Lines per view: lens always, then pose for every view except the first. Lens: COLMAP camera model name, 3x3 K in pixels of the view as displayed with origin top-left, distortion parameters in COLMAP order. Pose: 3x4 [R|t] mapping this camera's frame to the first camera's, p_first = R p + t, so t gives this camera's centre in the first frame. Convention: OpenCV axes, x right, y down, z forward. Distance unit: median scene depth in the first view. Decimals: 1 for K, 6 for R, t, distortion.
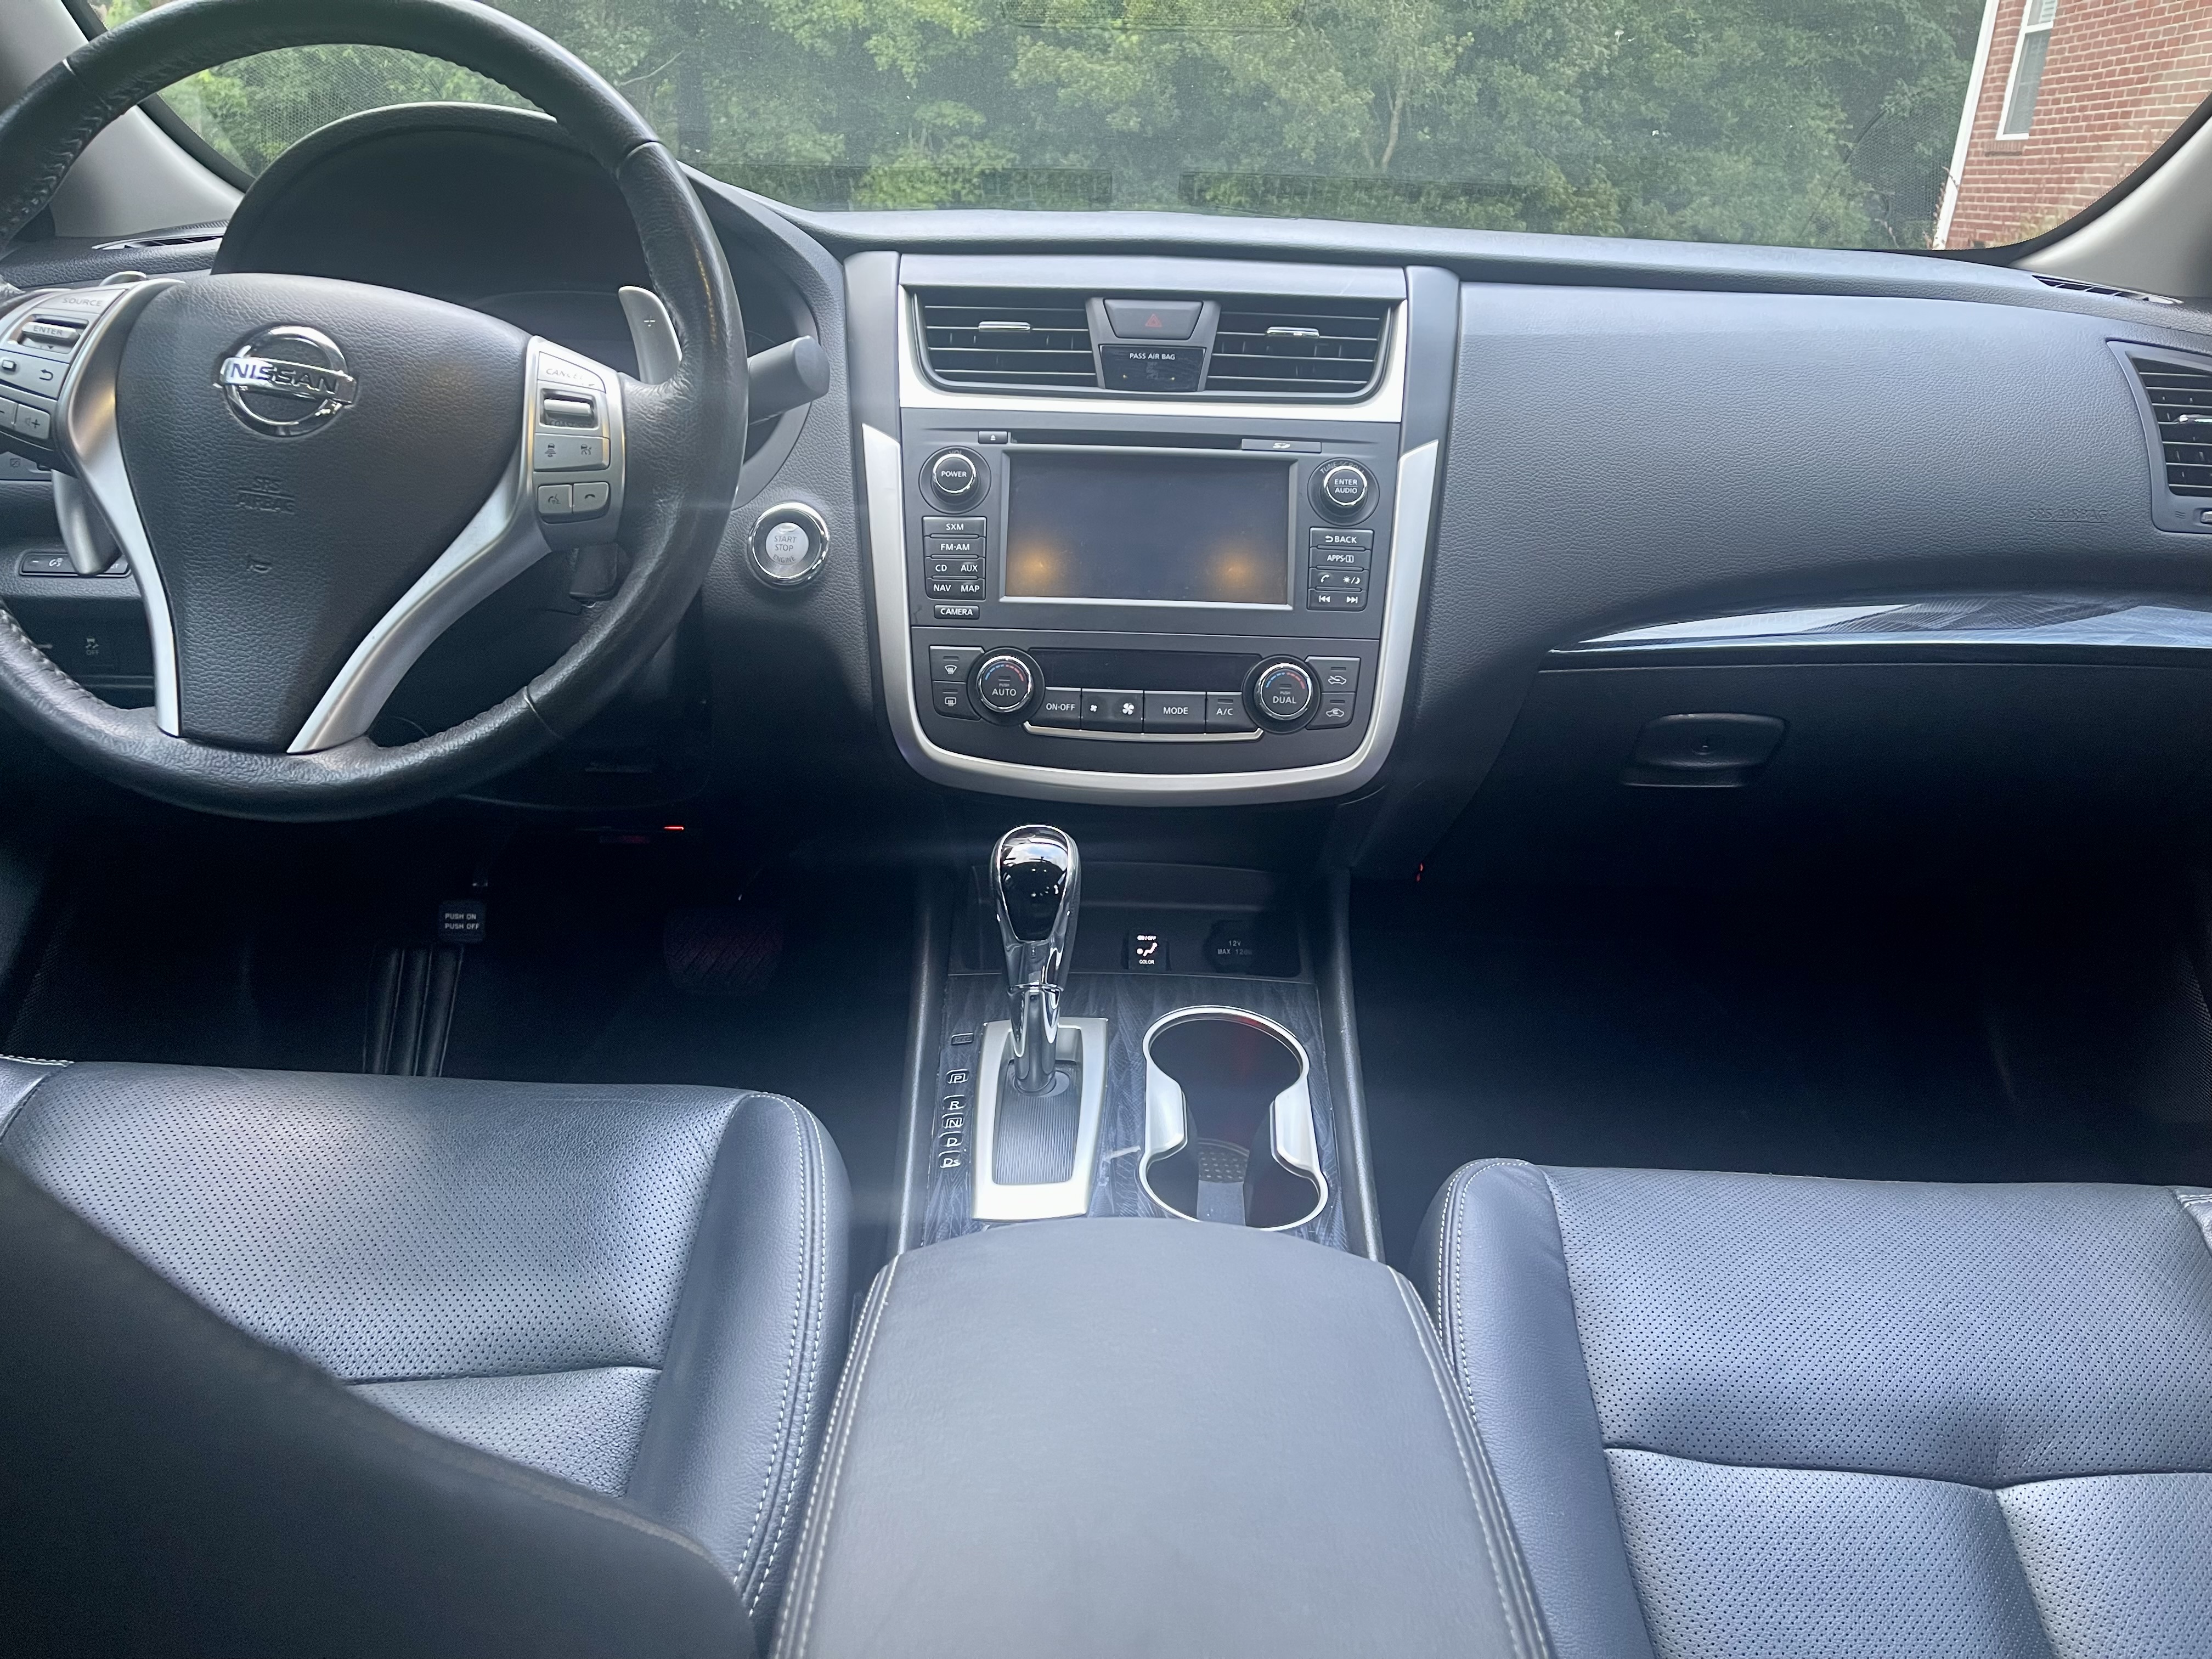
lens RADIAL K [[1623.3, 0, 1101.0], [0, 1623.3, 825.8], [0, 0, 1]] dist [-0.000083, -0.001539]
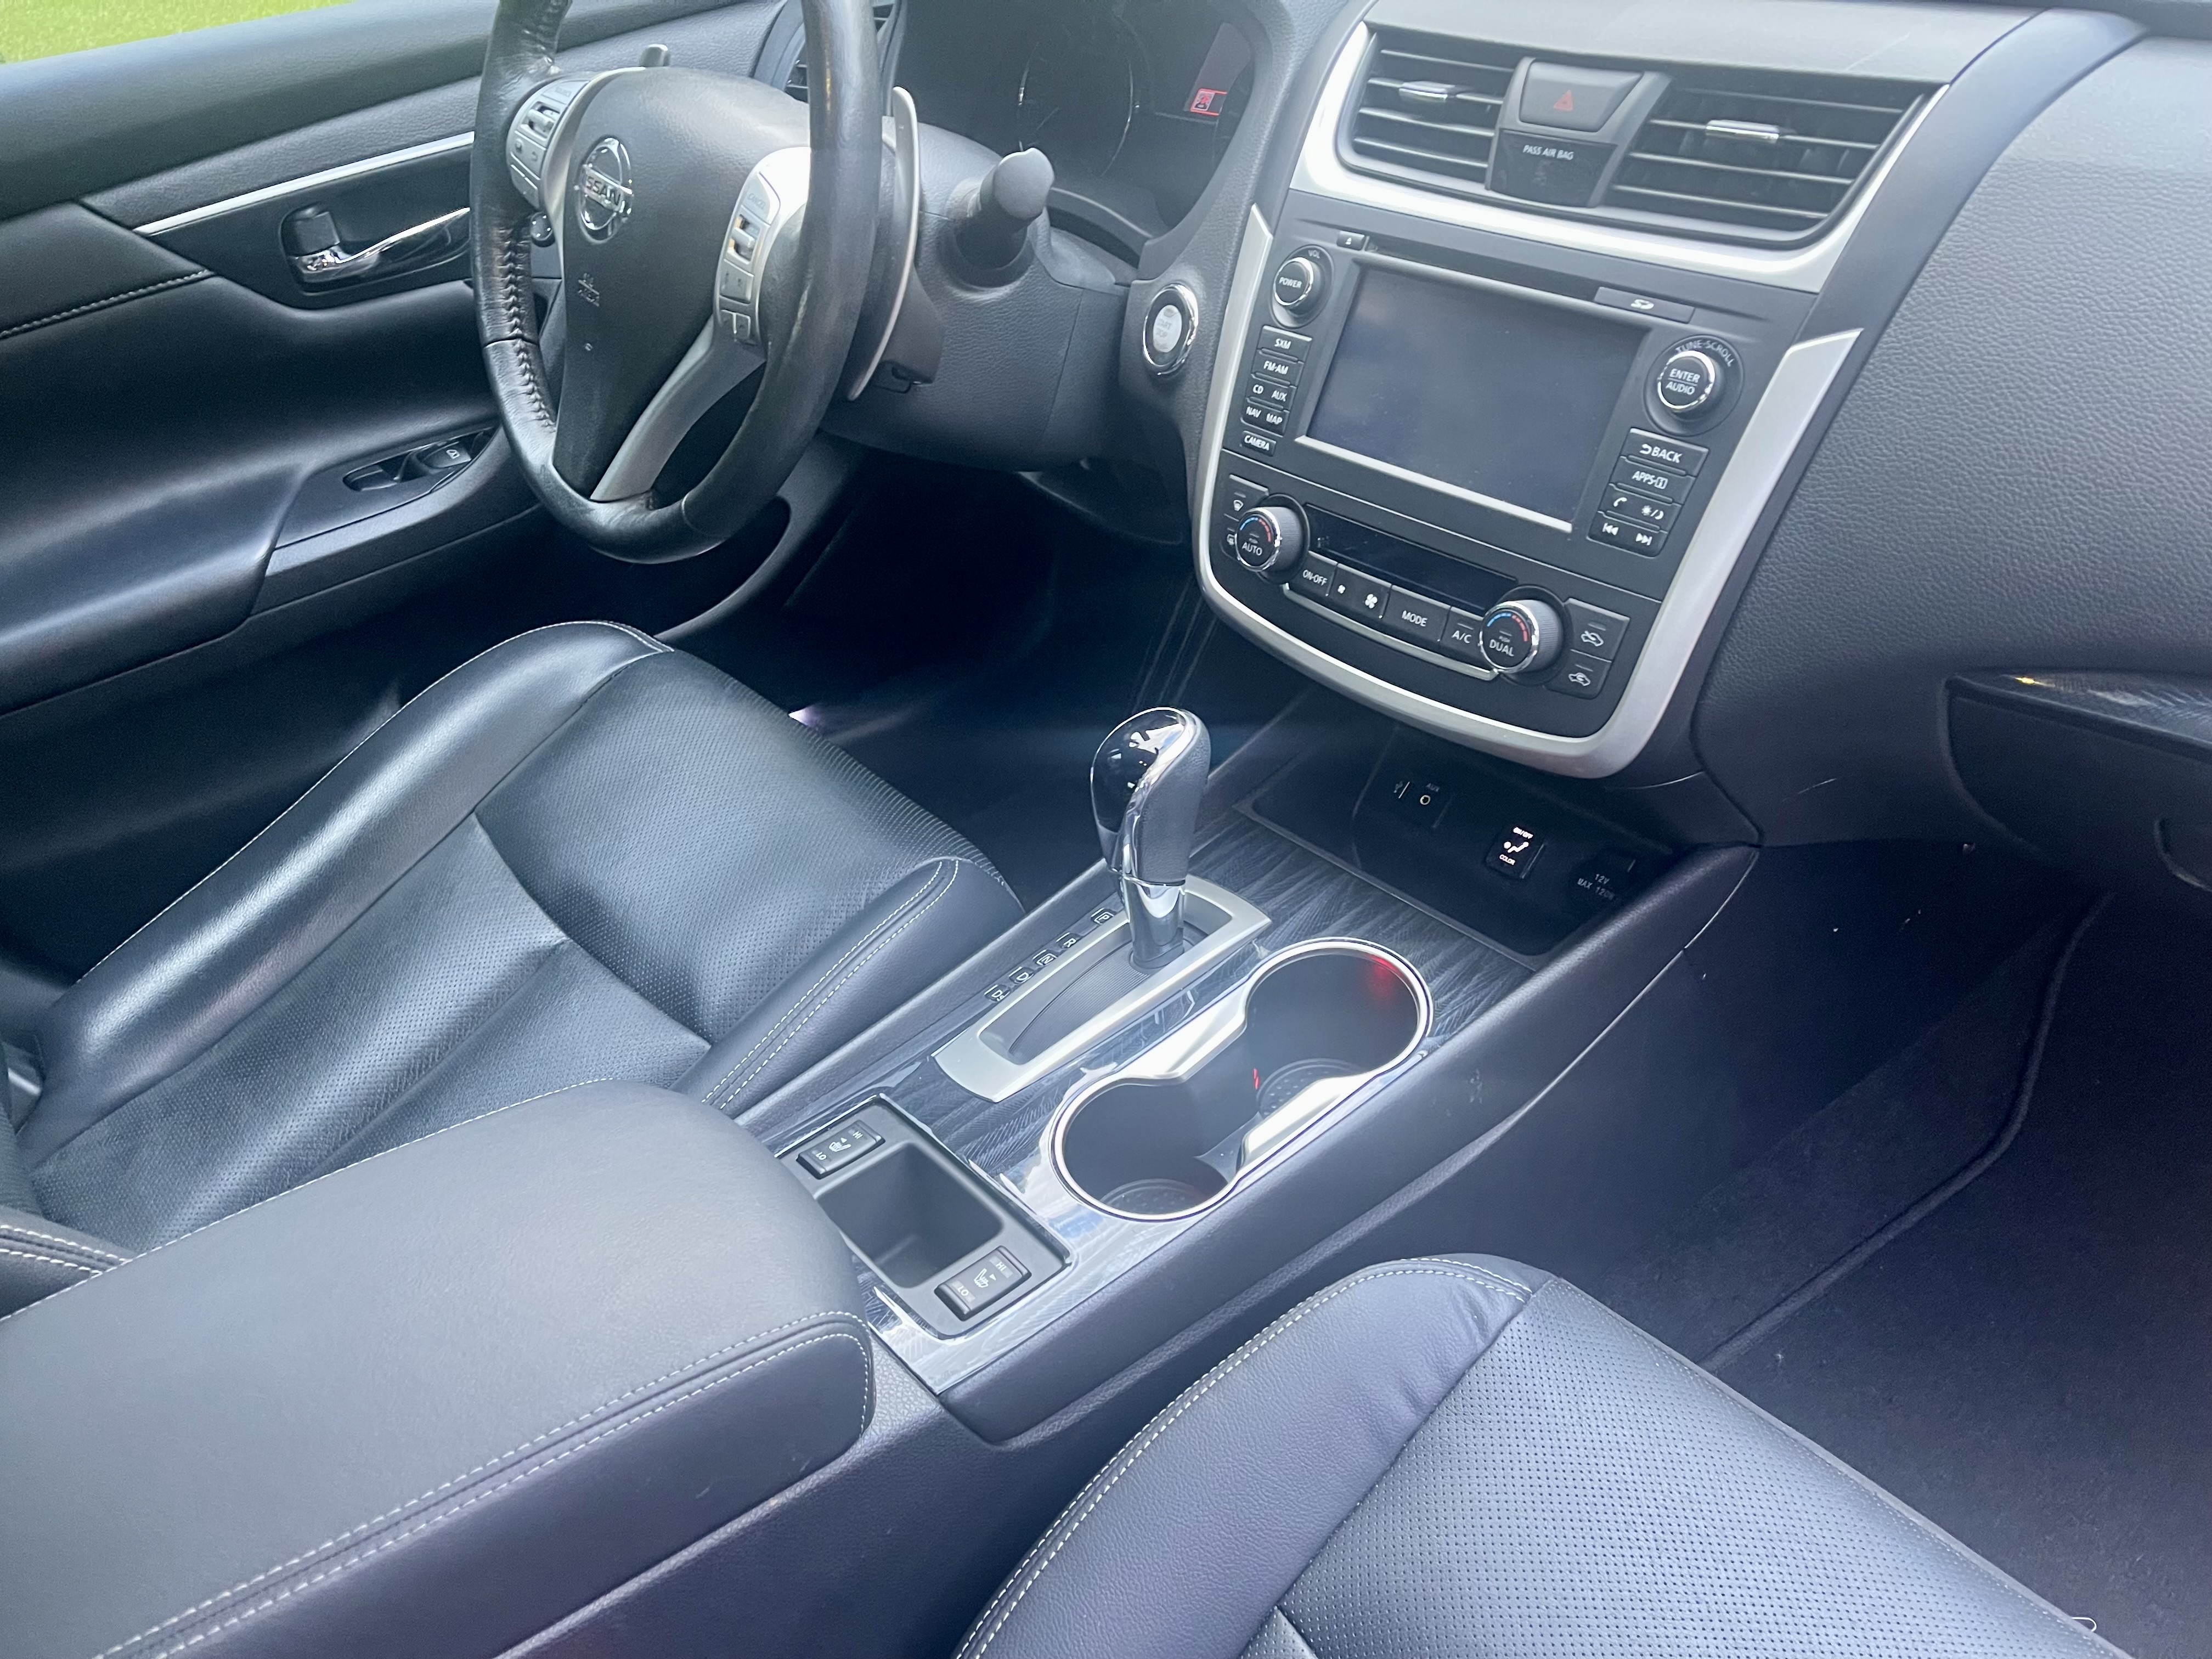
lens RADIAL K [[1623.3, 0, 1106.7], [0, 1623.3, 833.4], [0, 0, 1]] dist [-0.000083, -0.001539]
pose [[0.670745, 0.364008, -0.646220, 0.509753], [-0.158095, 0.921427, 0.354933, -0.235707], [0.724643, -0.135905, 0.675590, 0.295909]]
